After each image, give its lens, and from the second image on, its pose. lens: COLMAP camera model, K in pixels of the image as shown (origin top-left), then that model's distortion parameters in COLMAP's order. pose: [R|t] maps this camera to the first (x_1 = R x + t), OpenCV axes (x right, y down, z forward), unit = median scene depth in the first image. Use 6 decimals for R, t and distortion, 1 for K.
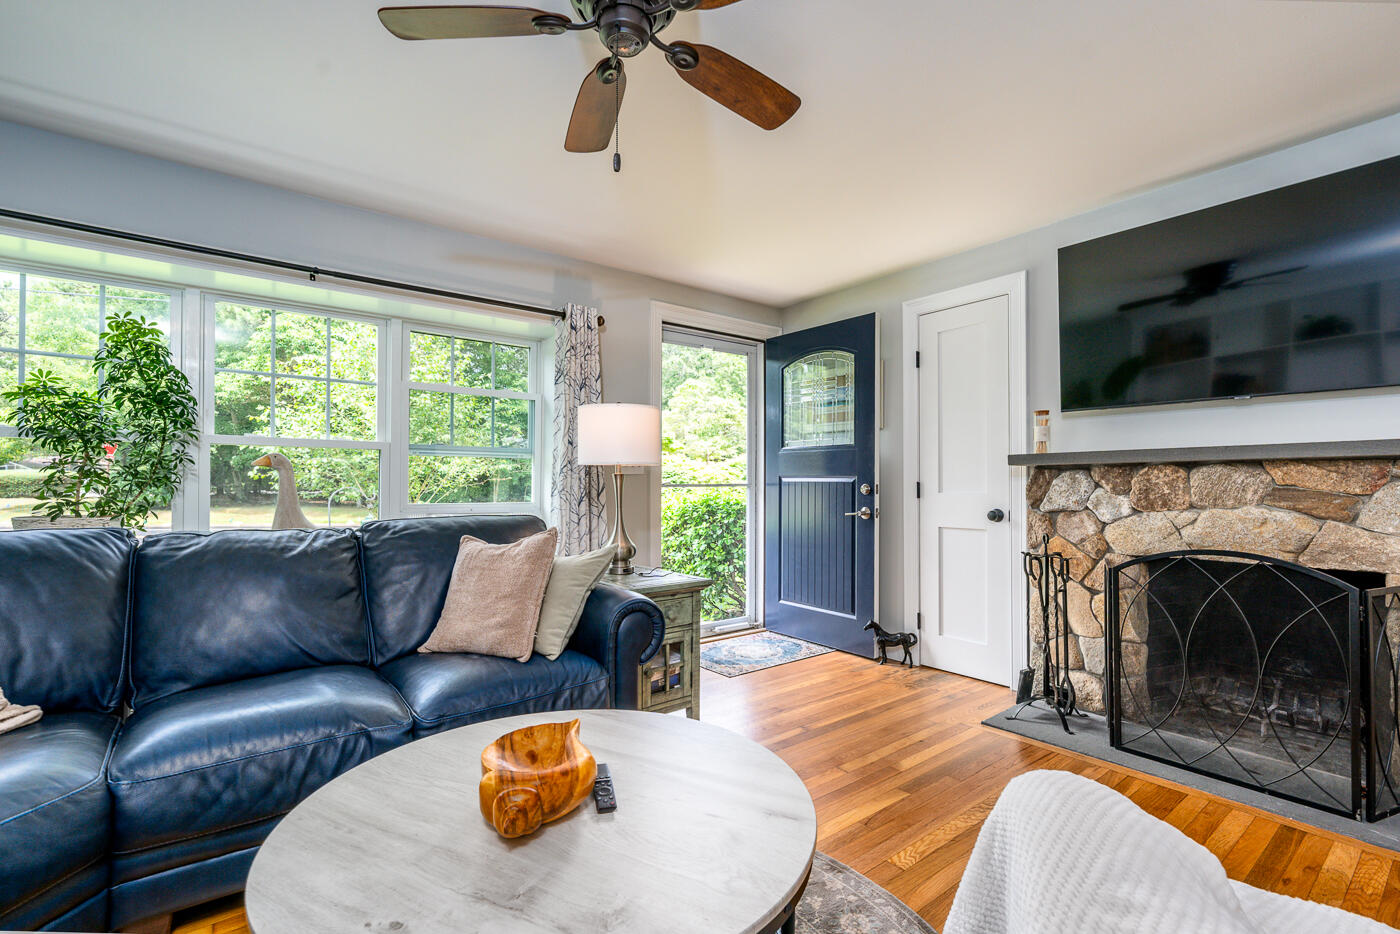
lens RADIAL K [[653.9, 0, 743.3], [0, 653.9, 471.4], [0, 0, 1]] dist [-0.001903, -0.000315]
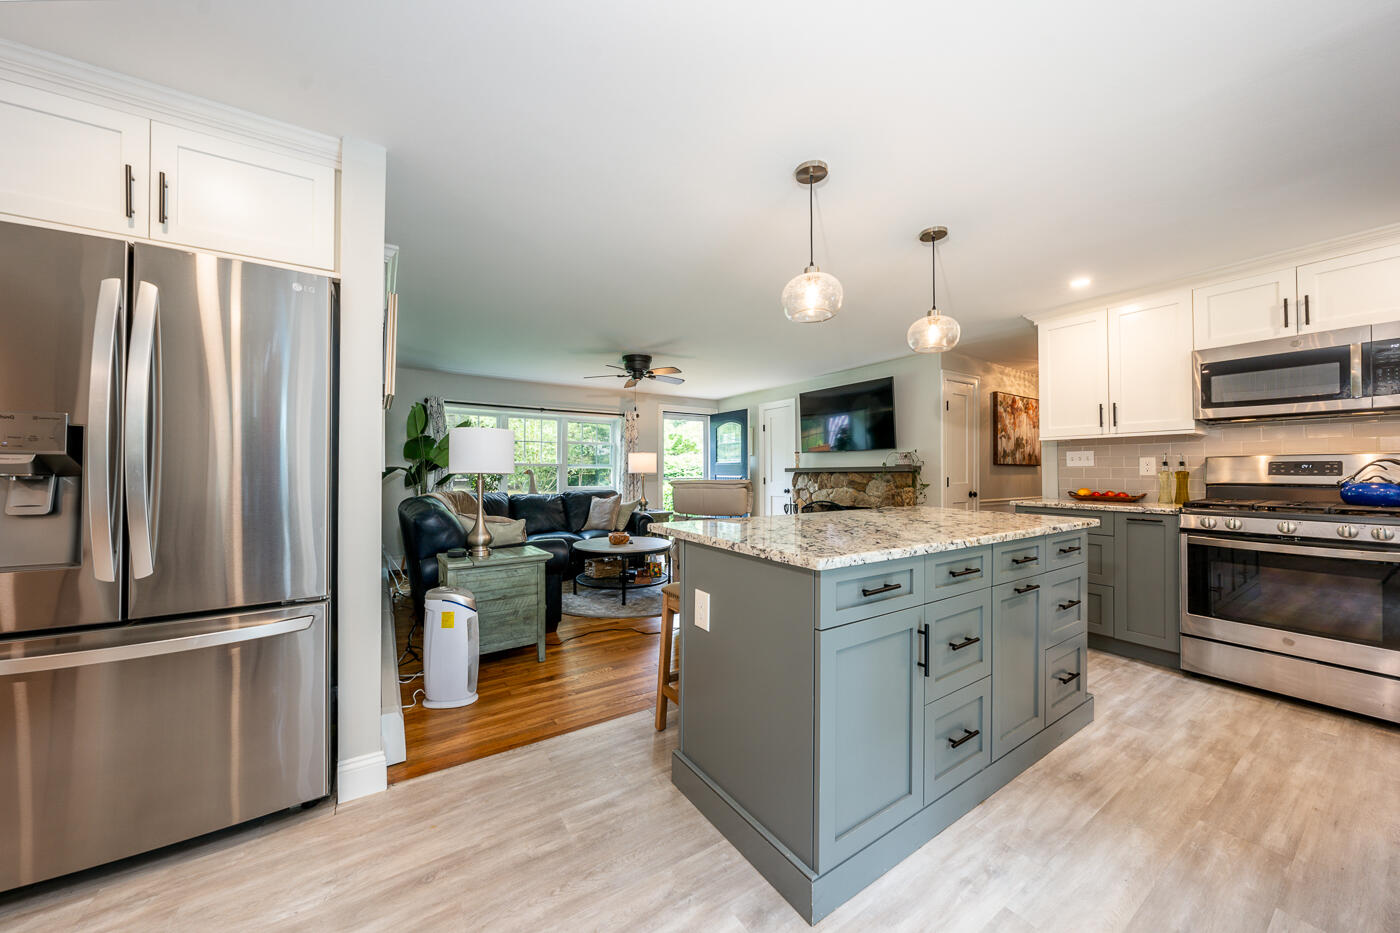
lens RADIAL K [[491.3, 0, 693.0], [0, 491.3, 465.3], [0, 0, 1]] dist [-0.000337, 0.000068]
pose [[0.992484, 0.000401, -0.122376, 0.286742], [-0.000594, 0.999999, -0.001542, -0.035483], [0.122375, 0.001603, 0.992483, -1.087922]]
